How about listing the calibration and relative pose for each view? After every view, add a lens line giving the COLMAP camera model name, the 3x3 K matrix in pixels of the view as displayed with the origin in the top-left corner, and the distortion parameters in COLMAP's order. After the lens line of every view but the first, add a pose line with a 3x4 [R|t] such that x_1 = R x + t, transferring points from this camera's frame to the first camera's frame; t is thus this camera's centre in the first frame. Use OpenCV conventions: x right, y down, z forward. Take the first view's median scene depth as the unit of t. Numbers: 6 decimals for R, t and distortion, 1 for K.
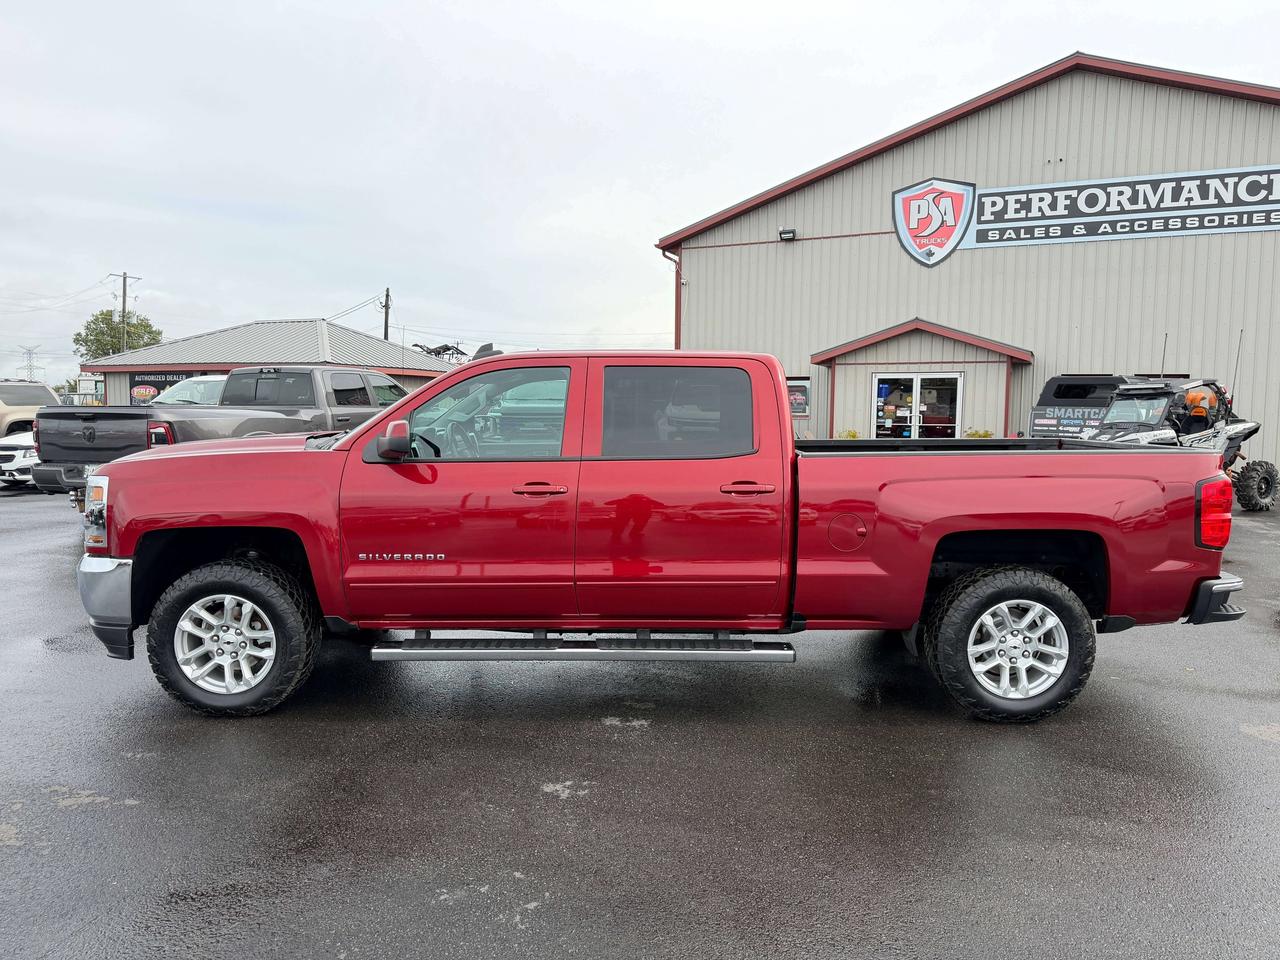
lens RADIAL K [[894.3, 0, 635.5], [0, 894.3, 489.6], [0, 0, 1]] dist [0.037921, -0.048269]
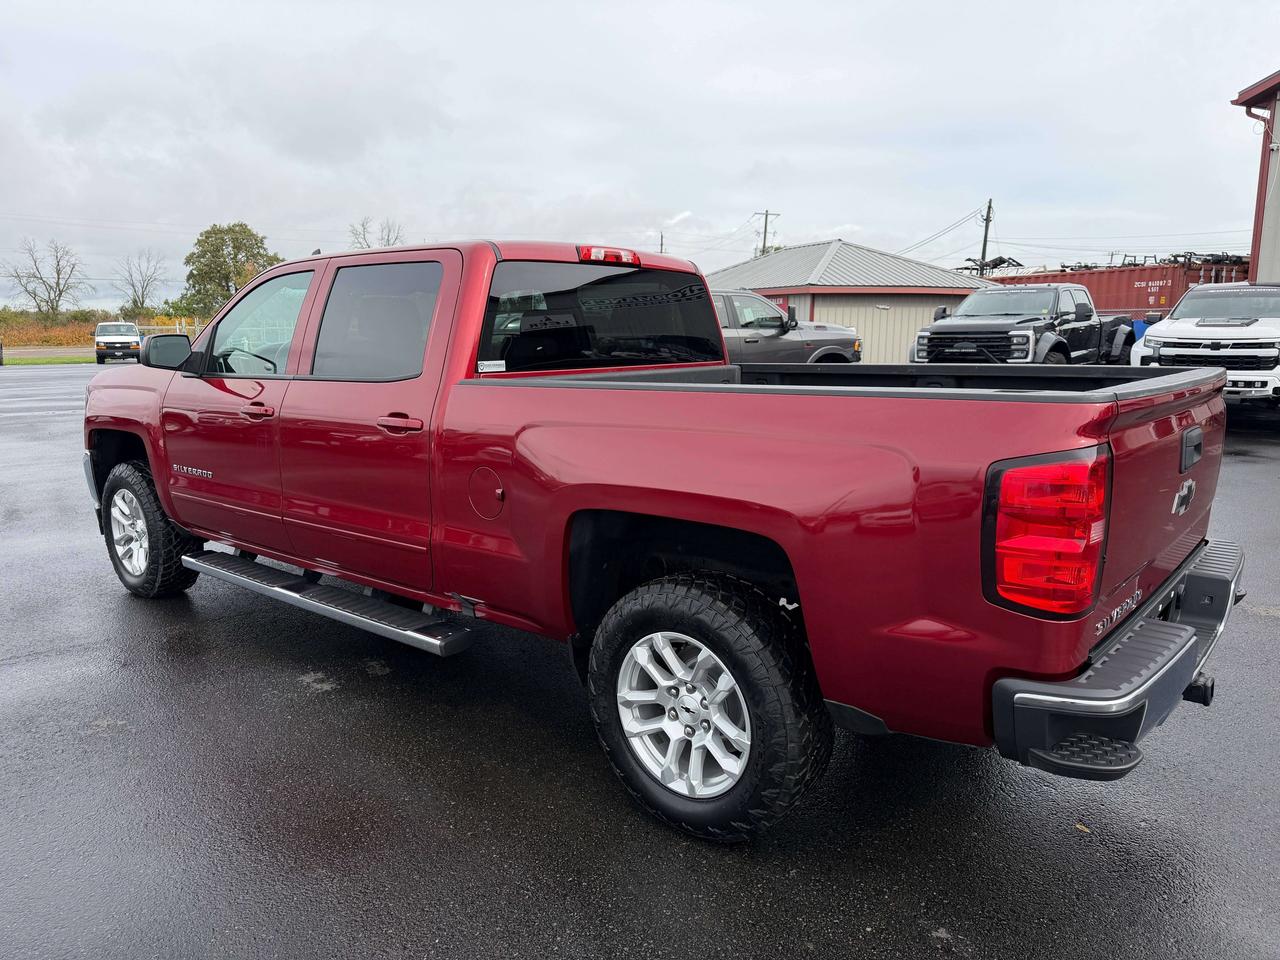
lens RADIAL K [[894.3, 0, 637.6], [0, 894.3, 508.3], [0, 0, 1]] dist [0.037921, -0.048269]
pose [[0.773055, 0.111233, -0.624511, 0.169704], [-0.046858, 0.991829, 0.118653, -0.006361], [0.632606, -0.062462, 0.771951, 0.117596]]
